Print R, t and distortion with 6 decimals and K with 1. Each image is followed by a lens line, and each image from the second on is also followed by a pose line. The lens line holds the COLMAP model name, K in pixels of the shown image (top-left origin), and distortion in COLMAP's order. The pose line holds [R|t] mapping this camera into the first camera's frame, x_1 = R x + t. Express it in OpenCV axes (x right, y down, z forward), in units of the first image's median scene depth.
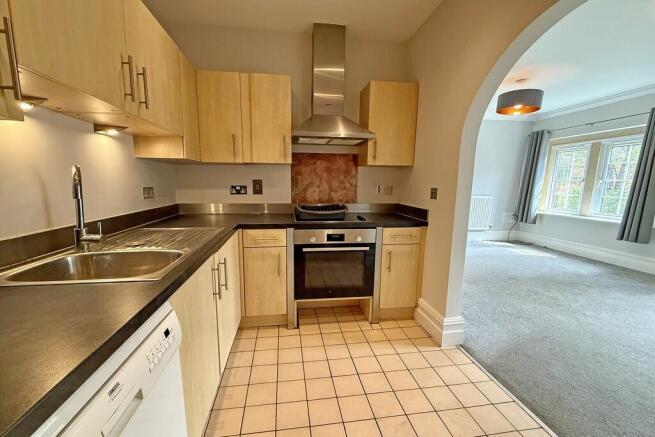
lens RADIAL K [[275.5, 0, 326.5], [0, 275.5, 225.6], [0, 0, 1]] dist [0.000205, -0.000060]
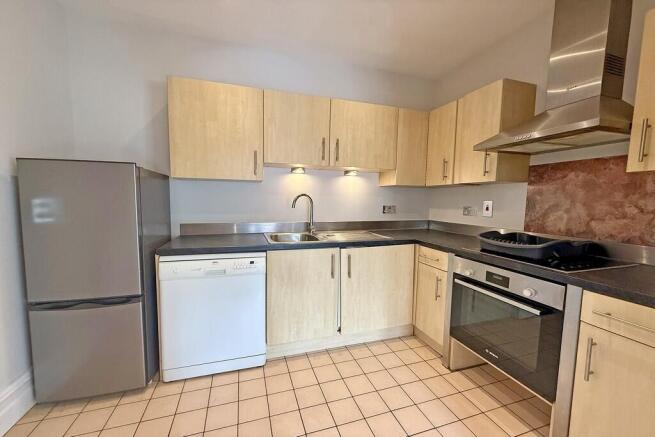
lens RADIAL K [[262.4, 0, 327.5], [0, 262.4, 218.5], [0, 0, 1]] dist [0.000580, 0.000140]
pose [[0.164709, 0.064123, -0.984256, 0.574930], [-0.165898, 0.985469, 0.036440, -0.059232], [0.972290, 0.157284, 0.172954, 0.384682]]
